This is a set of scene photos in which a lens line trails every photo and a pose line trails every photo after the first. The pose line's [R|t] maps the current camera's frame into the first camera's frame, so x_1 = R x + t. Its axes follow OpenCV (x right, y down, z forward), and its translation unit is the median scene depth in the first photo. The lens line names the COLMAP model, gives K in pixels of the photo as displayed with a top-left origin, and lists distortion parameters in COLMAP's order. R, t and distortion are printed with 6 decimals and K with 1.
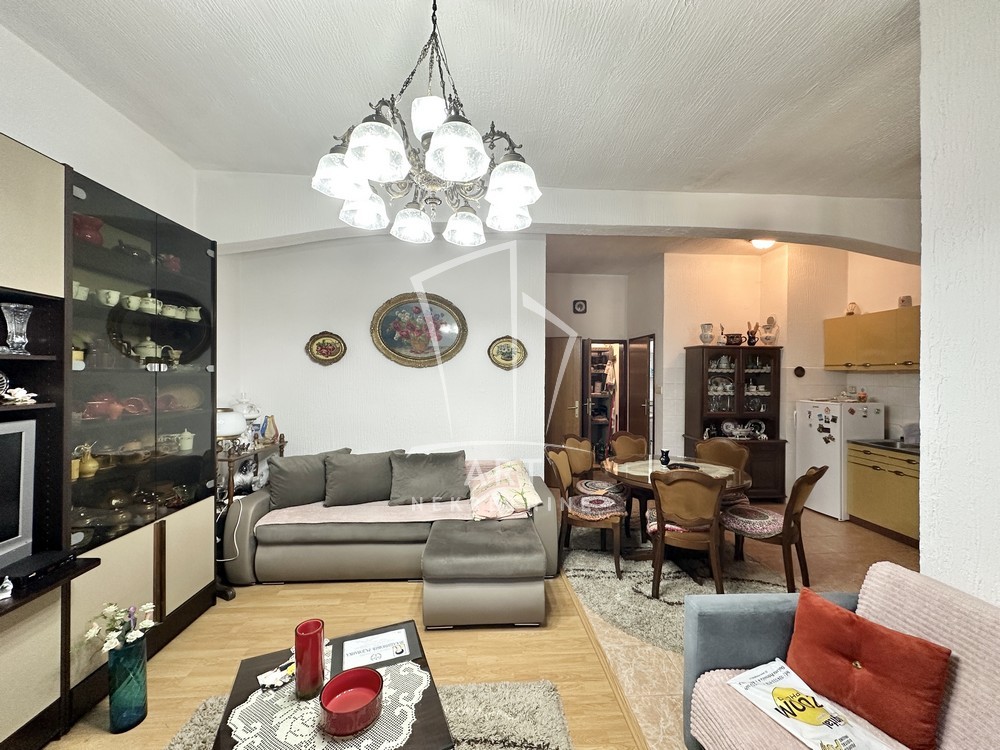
lens RADIAL K [[395.9, 0, 500.3], [0, 395.9, 374.0], [0, 0, 1]] dist [-0.000409, -0.000023]
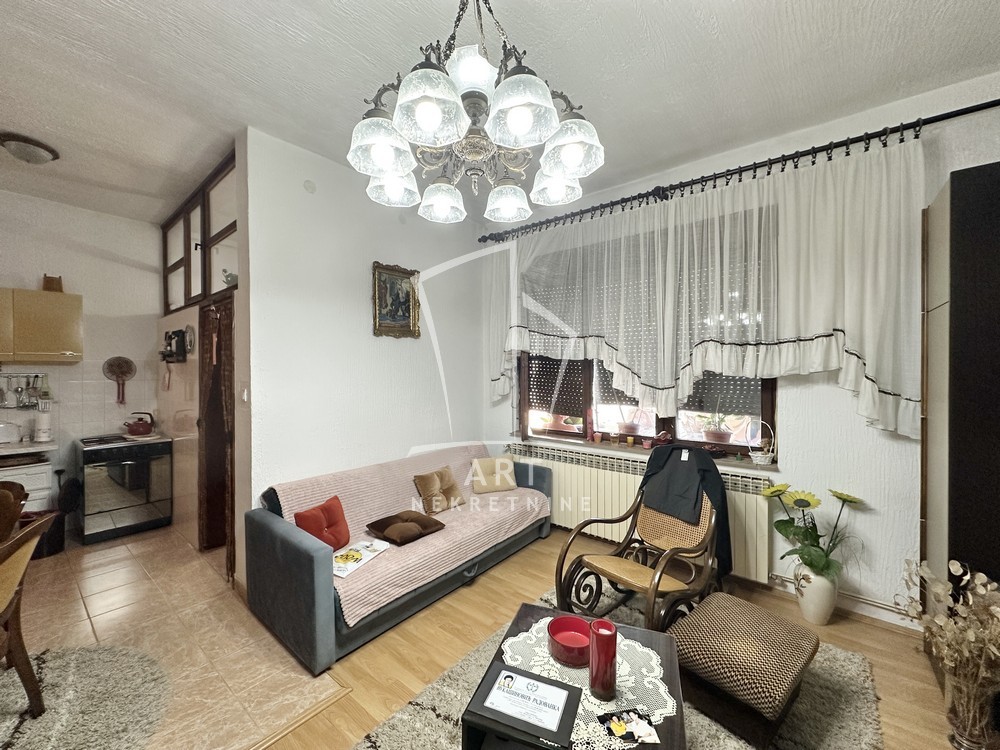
lens RADIAL K [[395.9, 0, 502.5], [0, 395.9, 377.0], [0, 0, 1]] dist [-0.000409, -0.000023]
pose [[-0.734892, -0.015949, 0.677996, -0.256000], [-0.006114, 0.999839, 0.016893, 0.001423], [-0.678156, 0.008269, -0.734871, 0.506488]]
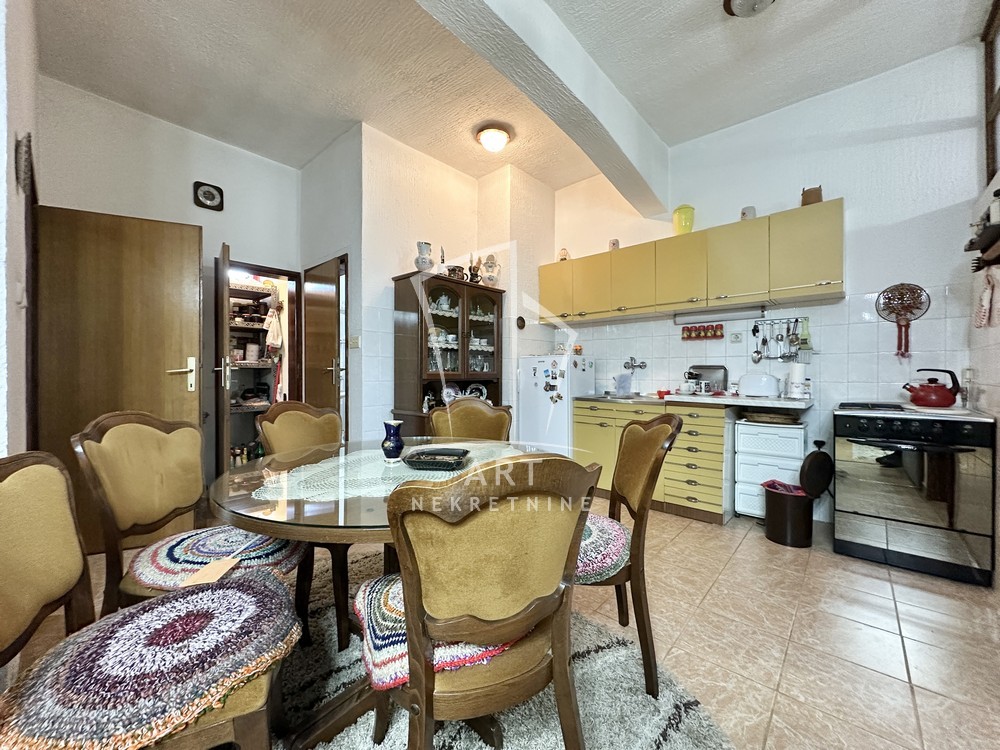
lens RADIAL K [[395.9, 0, 495.6], [0, 395.9, 375.1], [0, 0, 1]] dist [-0.000409, -0.000023]
pose [[0.723544, -0.009251, 0.690216, 0.141267], [0.004122, 0.999950, 0.009081, 0.096383], [-0.690266, -0.003725, 0.723547, 0.430796]]
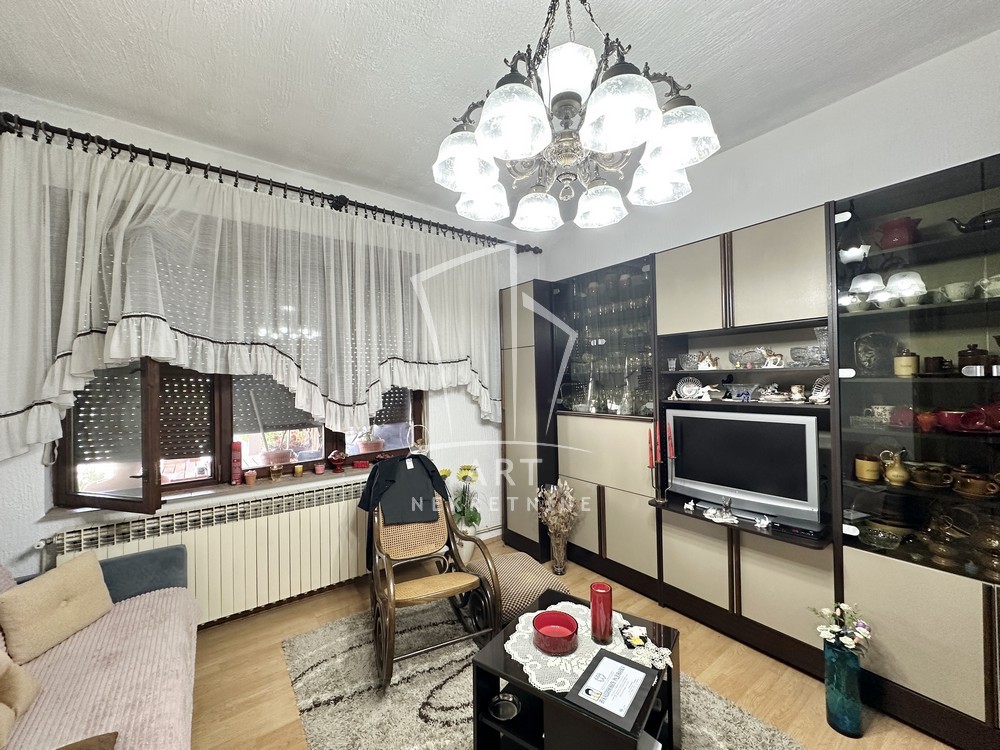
lens RADIAL K [[395.9, 0, 501.5], [0, 395.9, 371.5], [0, 0, 1]] dist [-0.000409, -0.000023]
pose [[-0.840450, 0.002895, -0.541882, 0.124271], [0.015527, 0.999704, -0.018741, -0.007160], [0.541667, -0.024165, -0.840246, 0.510497]]
